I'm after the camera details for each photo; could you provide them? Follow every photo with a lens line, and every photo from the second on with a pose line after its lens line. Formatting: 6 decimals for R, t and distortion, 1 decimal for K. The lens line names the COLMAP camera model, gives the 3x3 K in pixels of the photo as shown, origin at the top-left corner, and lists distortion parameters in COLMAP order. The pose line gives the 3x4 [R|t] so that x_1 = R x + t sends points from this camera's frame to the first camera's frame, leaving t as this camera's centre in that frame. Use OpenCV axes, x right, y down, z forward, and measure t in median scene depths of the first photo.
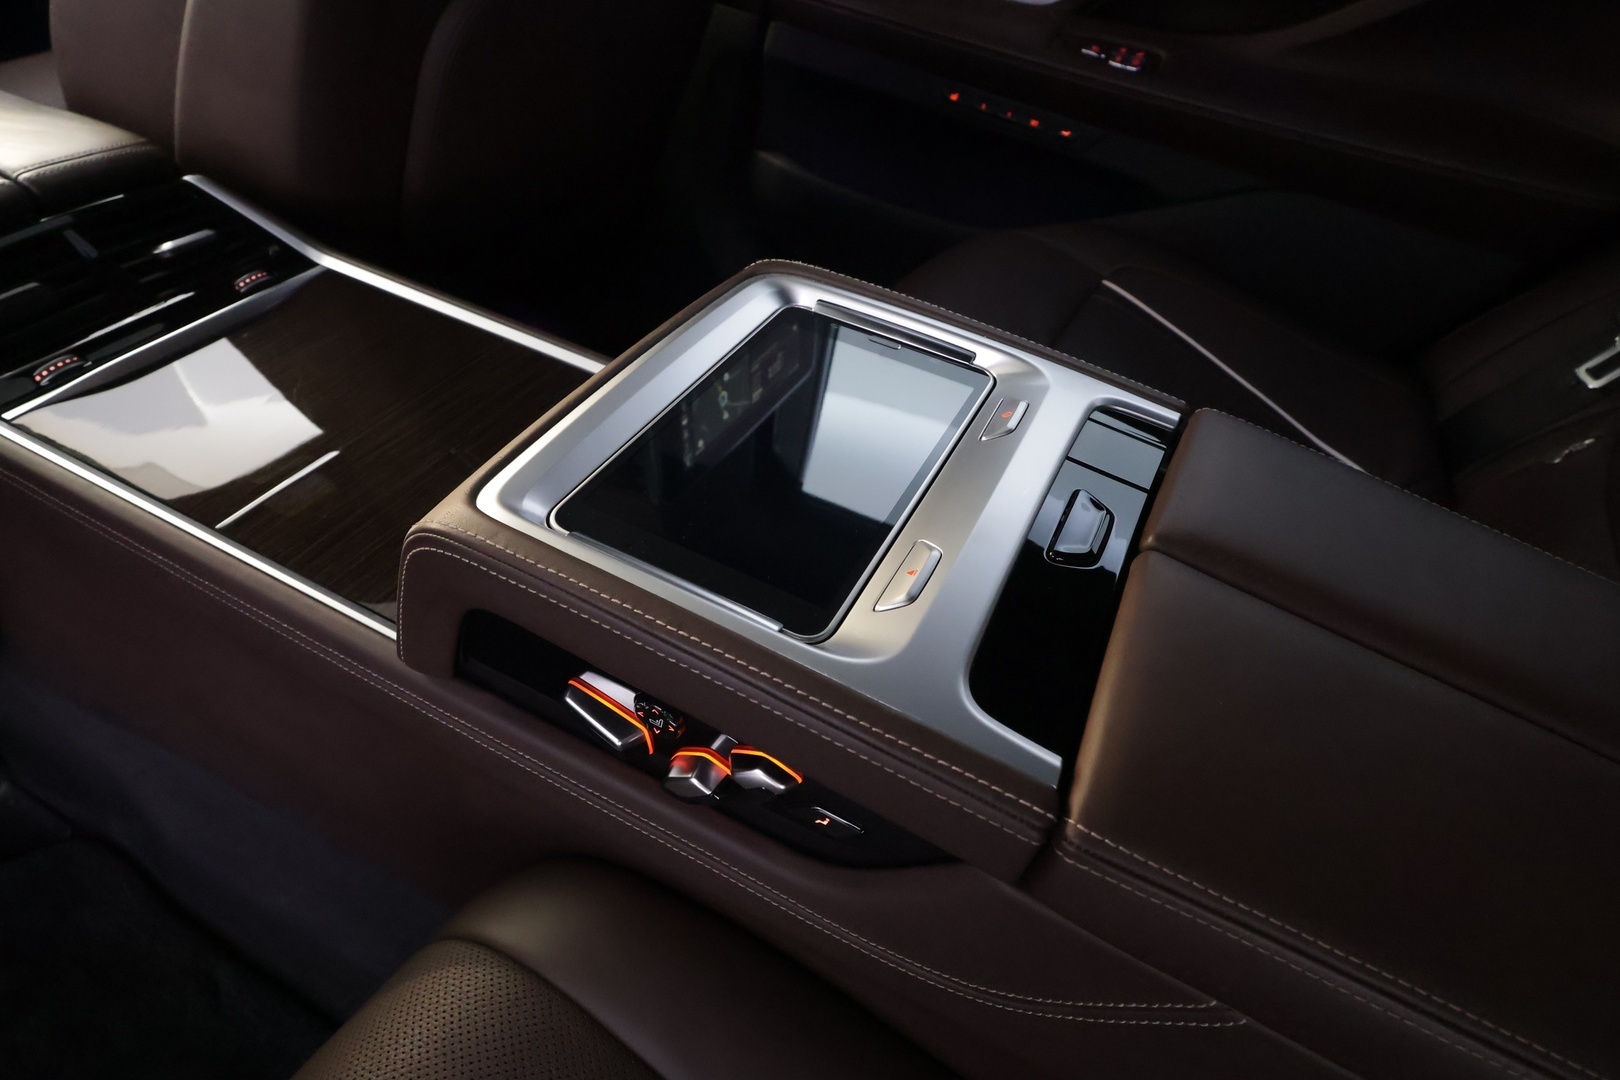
lens RADIAL K [[883.0, 0, 810.0], [0, 883.0, 540.0], [0, 0, 1]] dist [0.000552, 0.000531]
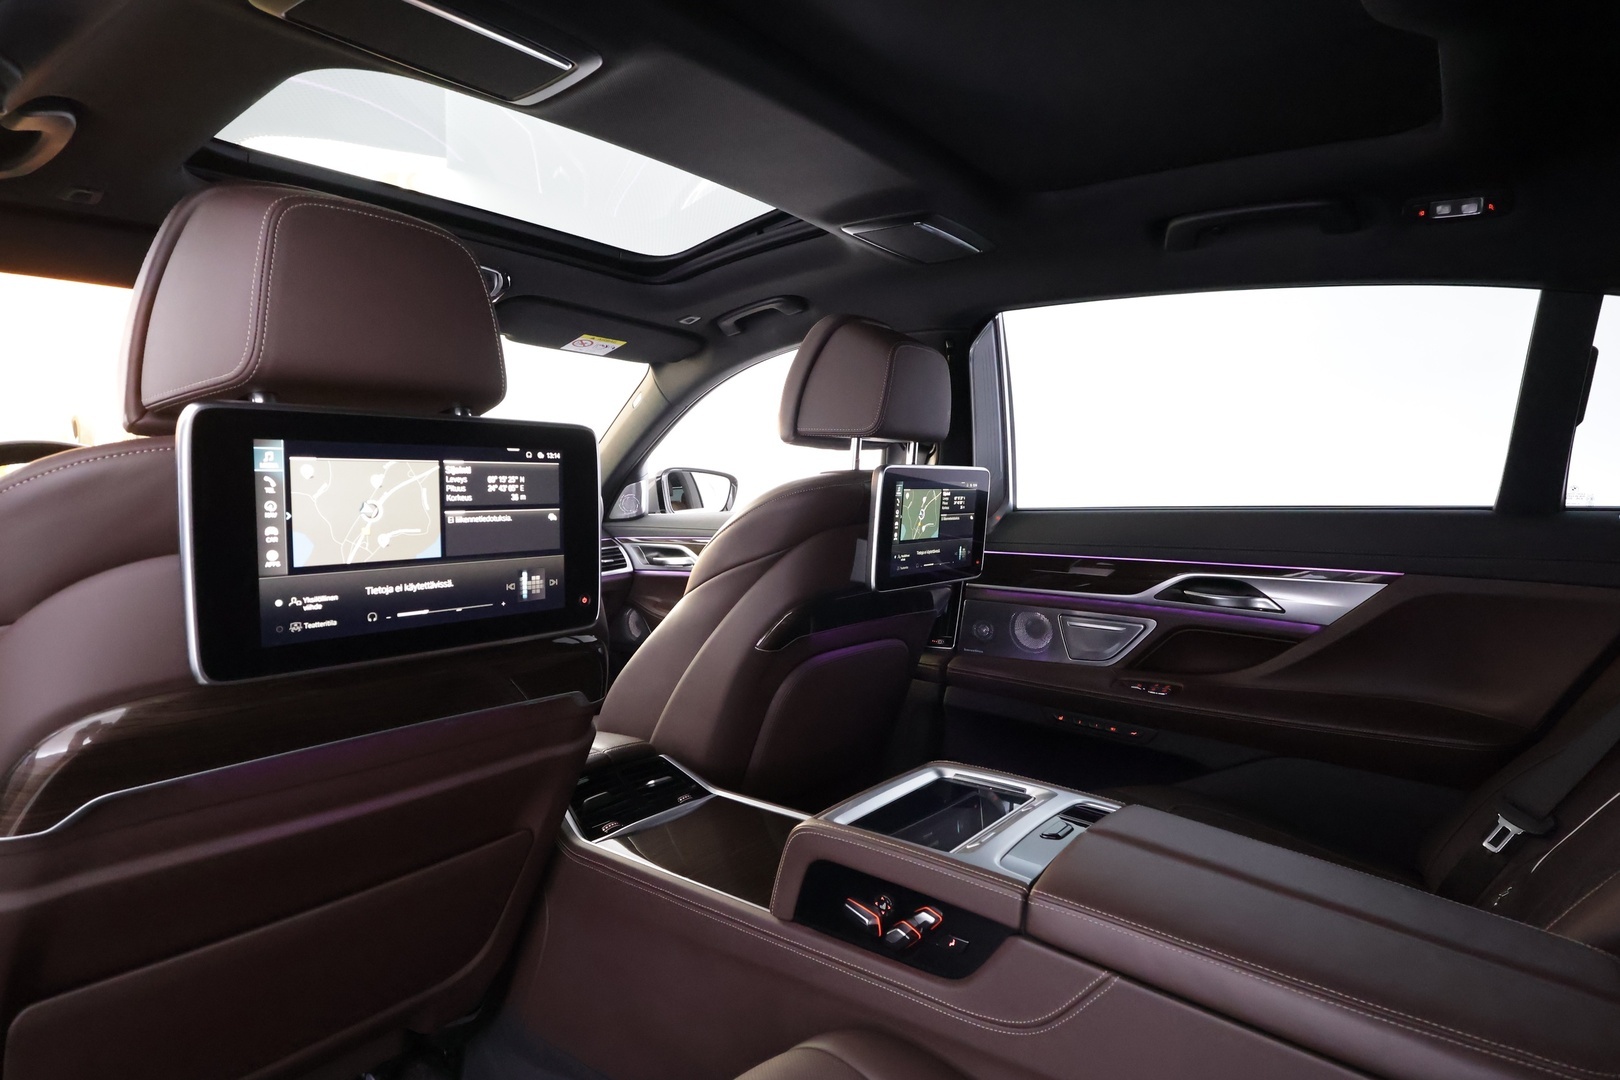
lens RADIAL K [[883.0, 0, 810.0], [0, 883.0, 540.0], [0, 0, 1]] dist [0.000552, 0.000531]
pose [[0.974795, -0.093031, -0.202782, 0.118352], [-0.065914, 0.748250, -0.660134, 0.581009], [0.213144, 0.656861, 0.723259, -0.797451]]
